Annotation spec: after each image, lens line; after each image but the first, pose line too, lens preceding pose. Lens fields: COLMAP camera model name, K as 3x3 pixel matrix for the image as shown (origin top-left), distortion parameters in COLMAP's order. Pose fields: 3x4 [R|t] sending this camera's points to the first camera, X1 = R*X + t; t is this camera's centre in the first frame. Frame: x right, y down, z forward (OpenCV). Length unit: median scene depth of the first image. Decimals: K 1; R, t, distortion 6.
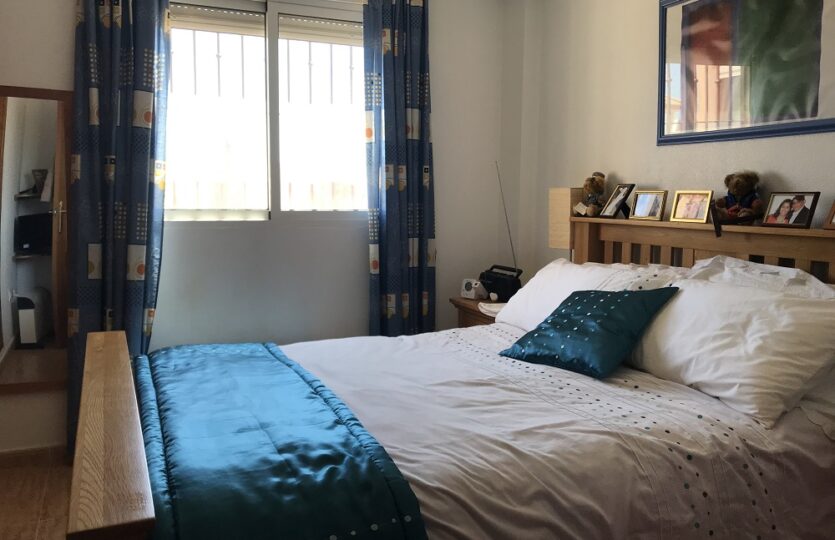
lens RADIAL K [[693.0, 0, 412.5], [0, 693.0, 270.0], [0, 0, 1]] dist [0.074249, -0.090146]
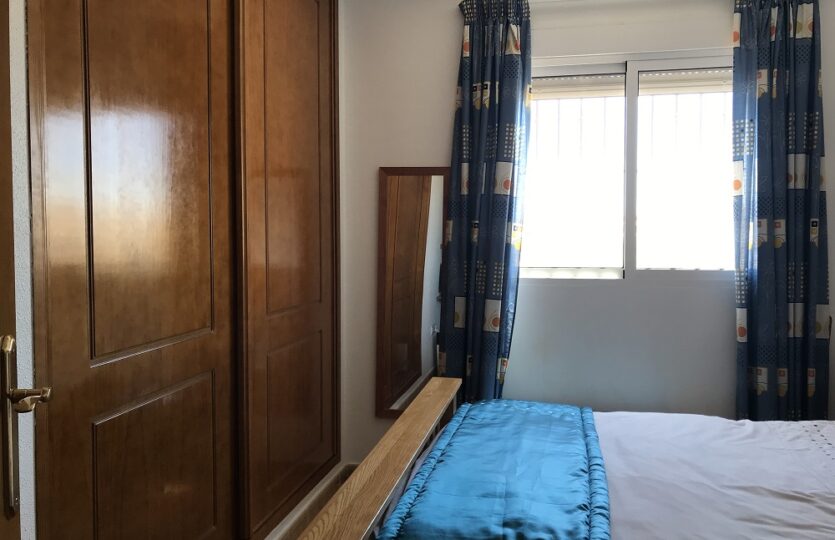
lens RADIAL K [[693.0, 0, 412.5], [0, 693.0, 270.0], [0, 0, 1]] dist [0.074249, -0.090146]
pose [[0.822218, 0.019340, -0.568844, 0.119268], [-0.054370, 0.997521, -0.044672, -0.025769], [0.566570, 0.067658, 0.821231, 0.024311]]
